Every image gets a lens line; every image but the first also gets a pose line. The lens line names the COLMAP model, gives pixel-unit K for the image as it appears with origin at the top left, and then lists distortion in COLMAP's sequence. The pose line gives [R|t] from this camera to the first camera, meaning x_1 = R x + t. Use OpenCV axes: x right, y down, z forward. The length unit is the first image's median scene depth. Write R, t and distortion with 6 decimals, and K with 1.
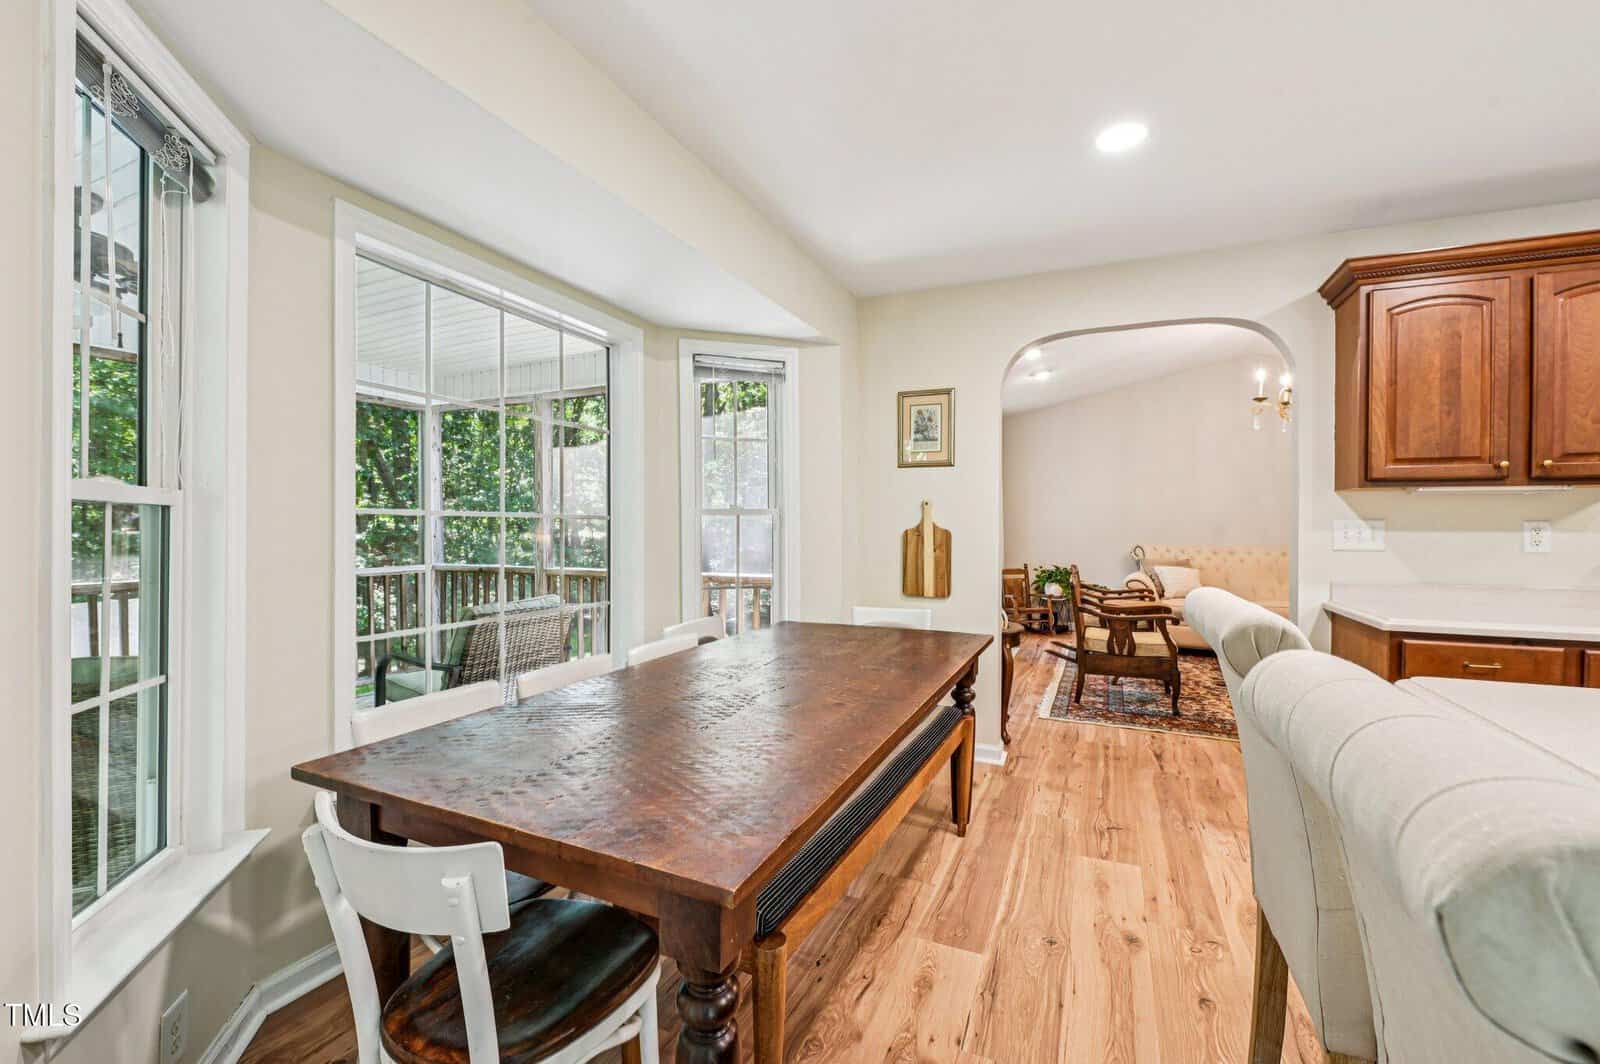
lens RADIAL K [[650.1, 0, 800.0], [0, 650.1, 532.0], [0, 0, 1]] dist [-0.019811, -0.000192]
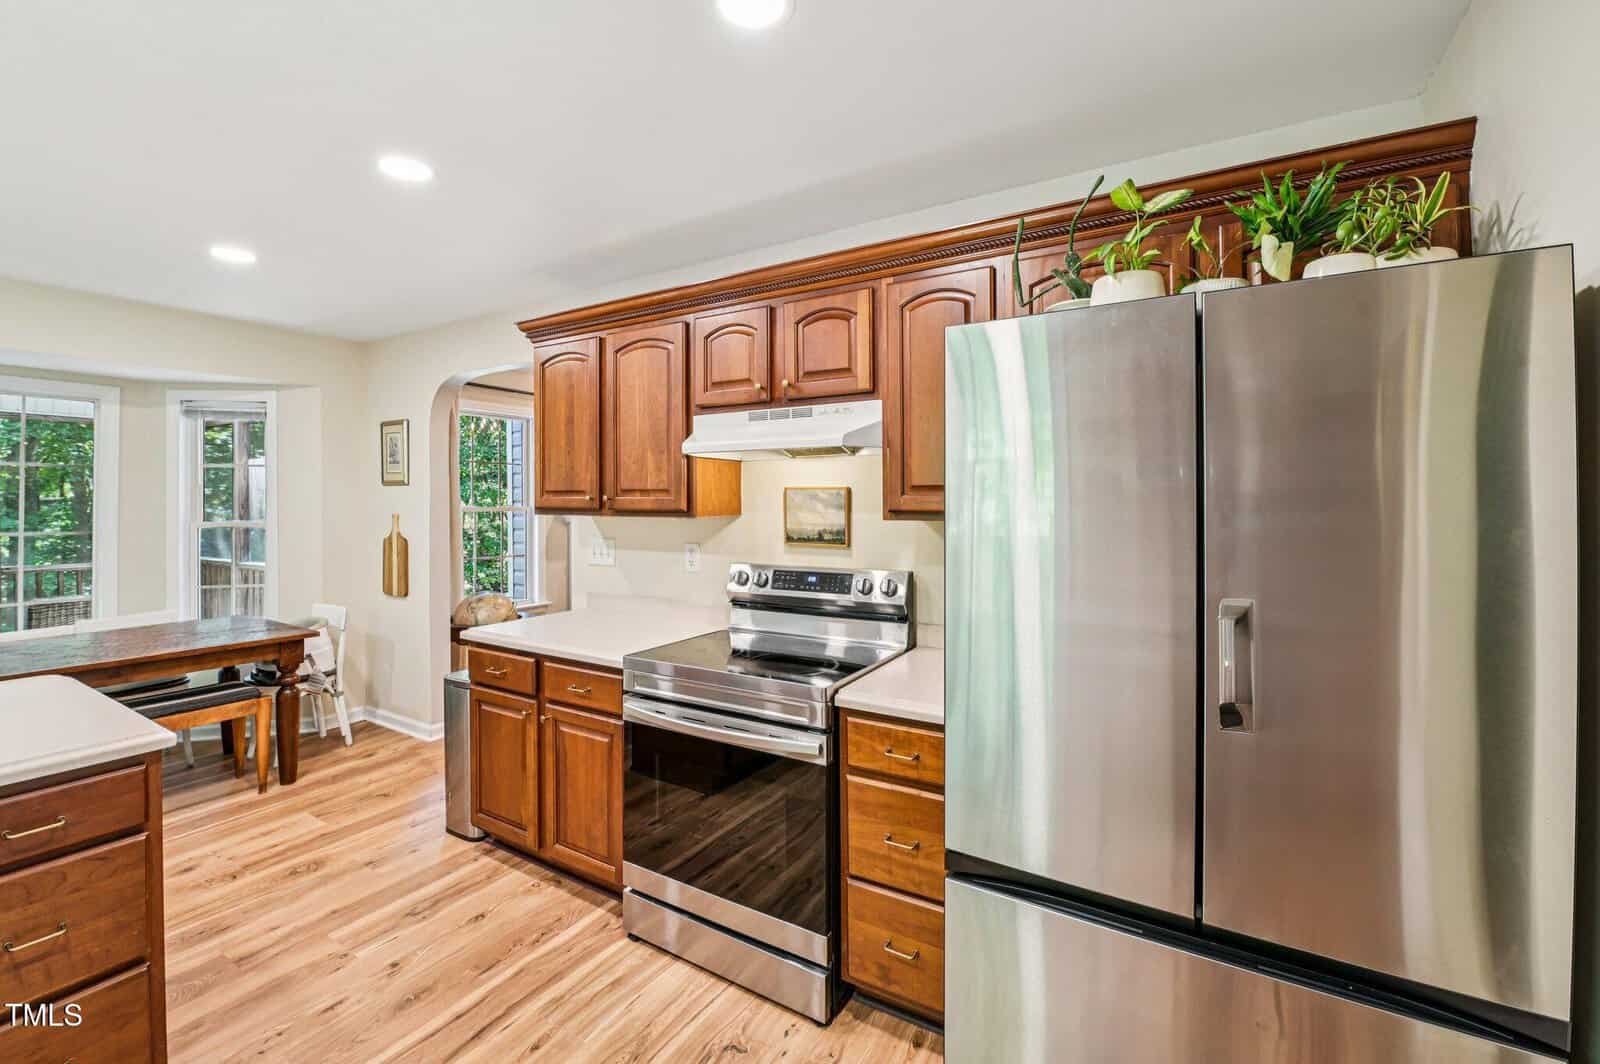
lens RADIAL K [[668.3, 0, 801.6], [0, 668.3, 505.4], [0, 0, 1]] dist [-0.016866, -0.000152]
pose [[0.994410, -0.009688, -0.105141, 1.371821], [0.010015, 0.999947, 0.002582, -0.079266], [0.105111, -0.003620, 0.994454, -0.152313]]
